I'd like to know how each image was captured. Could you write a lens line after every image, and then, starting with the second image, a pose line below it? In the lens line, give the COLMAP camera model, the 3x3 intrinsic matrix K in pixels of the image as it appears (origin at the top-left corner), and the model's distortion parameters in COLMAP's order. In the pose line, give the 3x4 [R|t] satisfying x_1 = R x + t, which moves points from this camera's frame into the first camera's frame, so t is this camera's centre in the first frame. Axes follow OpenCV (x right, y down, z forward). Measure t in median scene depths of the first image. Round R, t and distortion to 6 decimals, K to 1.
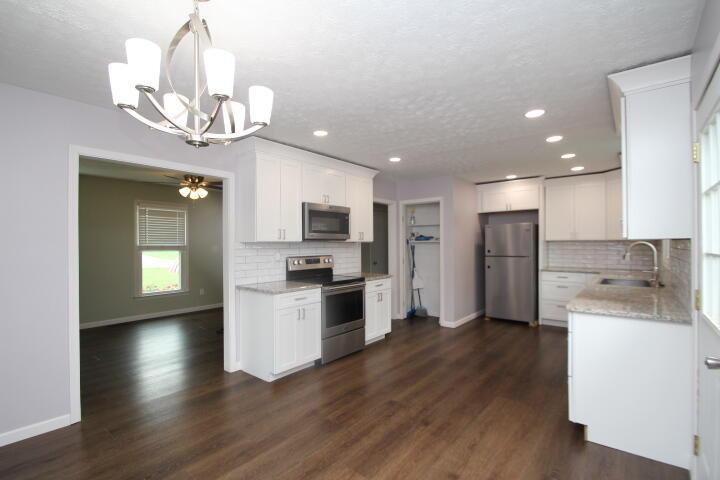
lens RADIAL K [[337.2, 0, 358.1], [0, 337.2, 242.3], [0, 0, 1]] dist [0.024659, -0.027818]
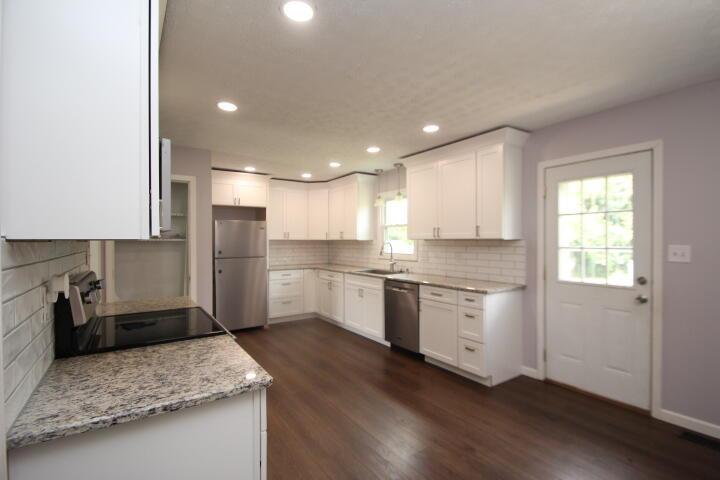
lens RADIAL K [[337.2, 0, 358.1], [0, 337.2, 242.3], [0, 0, 1]] dist [0.024659, -0.027818]
pose [[0.289605, 0.000220, 0.957146, -0.417677], [-0.000446, 1.000000, -0.000095, 0.002253], [-0.957146, -0.000399, 0.289605, 0.593888]]
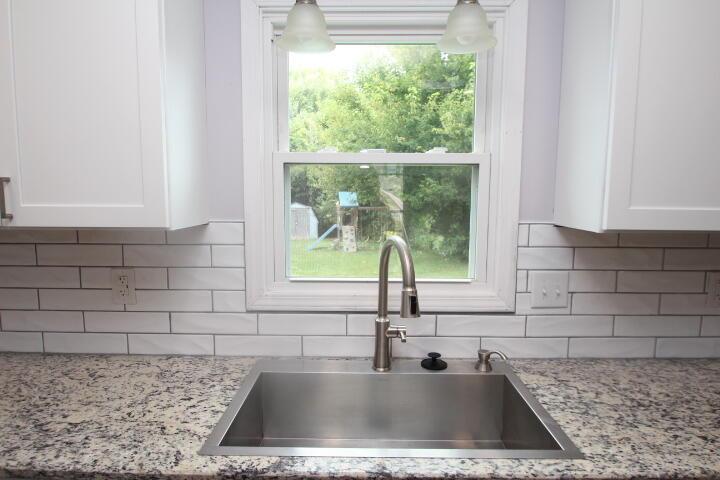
lens RADIAL K [[453.5, 0, 360.0], [0, 453.5, 240.0], [0, 0, 1]] dist [-0.005921, -0.001911]
pose [[-0.631522, -0.083472, 0.770852, 0.473139], [-0.003934, 0.994520, 0.104468, -0.030157], [-0.775348, 0.062941, -0.628390, 1.037158]]
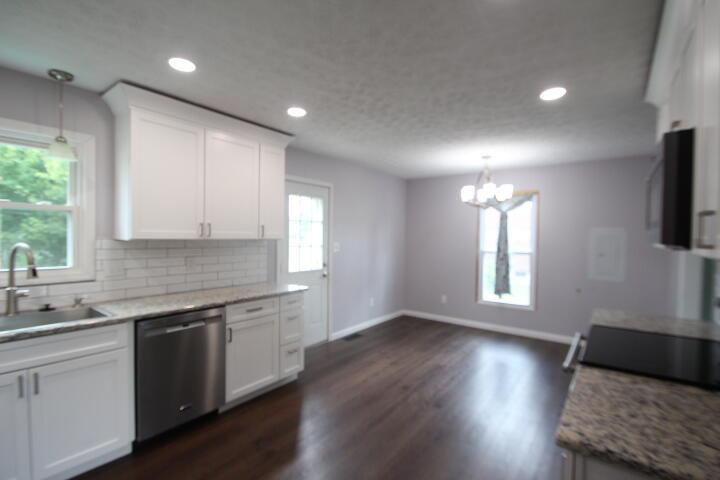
lens RADIAL K [[337.2, 0, 358.1], [0, 337.2, 242.3], [0, 0, 1]] dist [0.024659, -0.027818]
pose [[-0.999448, -0.008378, -0.032160, 0.244443], [-0.009035, 0.999752, 0.020334, -0.016705], [0.031982, 0.020614, -0.999276, 1.303959]]
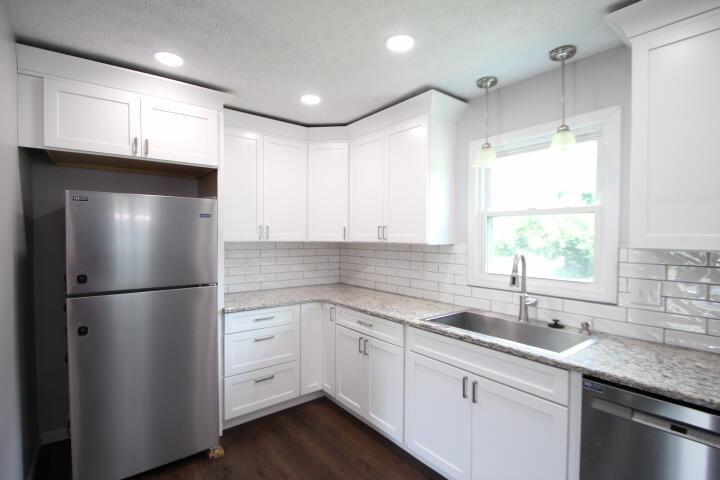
lens RADIAL K [[337.2, 0, 358.1], [0, 337.2, 242.3], [0, 0, 1]] dist [0.024659, -0.027818]
pose [[0.214226, -0.009644, 0.976737, 0.198153], [-0.007703, 0.999903, 0.011562, -0.015361], [-0.976754, -0.010001, 0.214131, 0.944563]]
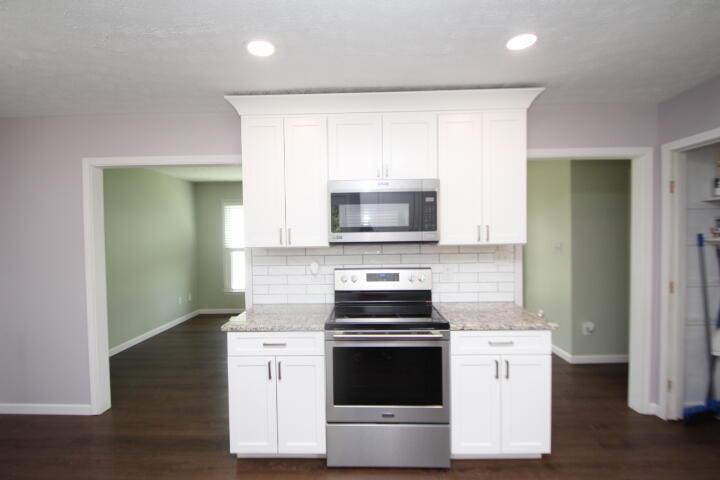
lens RADIAL K [[353.2, 0, 353.2], [0, 353.2, 241.4], [0, 0, 1]] dist [0.027343, -0.041728]
pose [[0.613822, 0.009624, -0.789386, 0.324559], [0.013453, 0.999653, 0.022648, -0.022525], [0.789330, -0.024522, 0.613479, 0.577449]]
